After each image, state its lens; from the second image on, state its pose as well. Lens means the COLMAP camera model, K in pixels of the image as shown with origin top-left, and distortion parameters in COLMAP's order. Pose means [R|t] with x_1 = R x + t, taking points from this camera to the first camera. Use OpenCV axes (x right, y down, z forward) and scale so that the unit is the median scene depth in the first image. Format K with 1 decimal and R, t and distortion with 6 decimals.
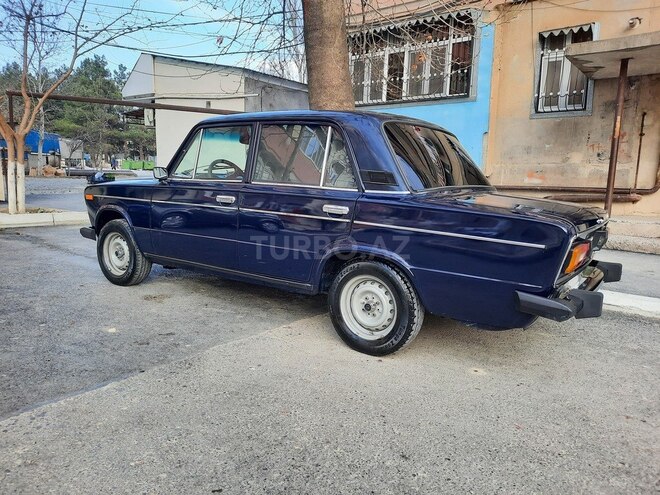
lens RADIAL K [[479.9, 0, 327.3], [0, 479.9, 246.6], [0, 0, 1]] dist [0.050215, -0.036842]
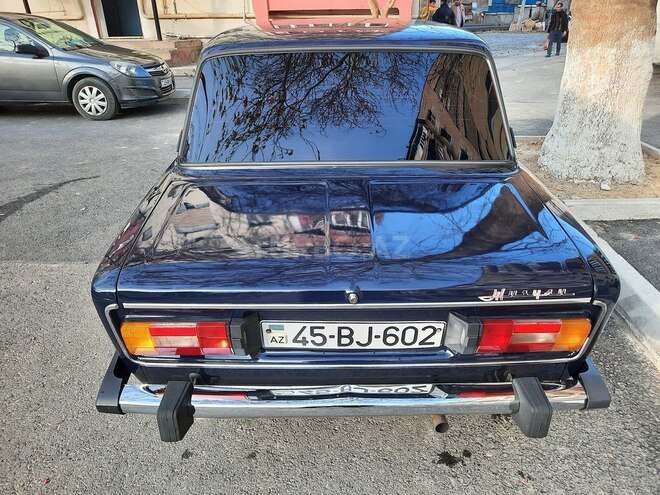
lens RADIAL K [[479.9, 0, 331.0], [0, 479.9, 246.0], [0, 0, 1]] dist [0.050215, -0.036842]
pose [[0.574426, 0.319076, -0.753808, 0.678560], [-0.090779, 0.940050, 0.328733, -0.193525], [0.813507, -0.120403, 0.568954, 0.549293]]
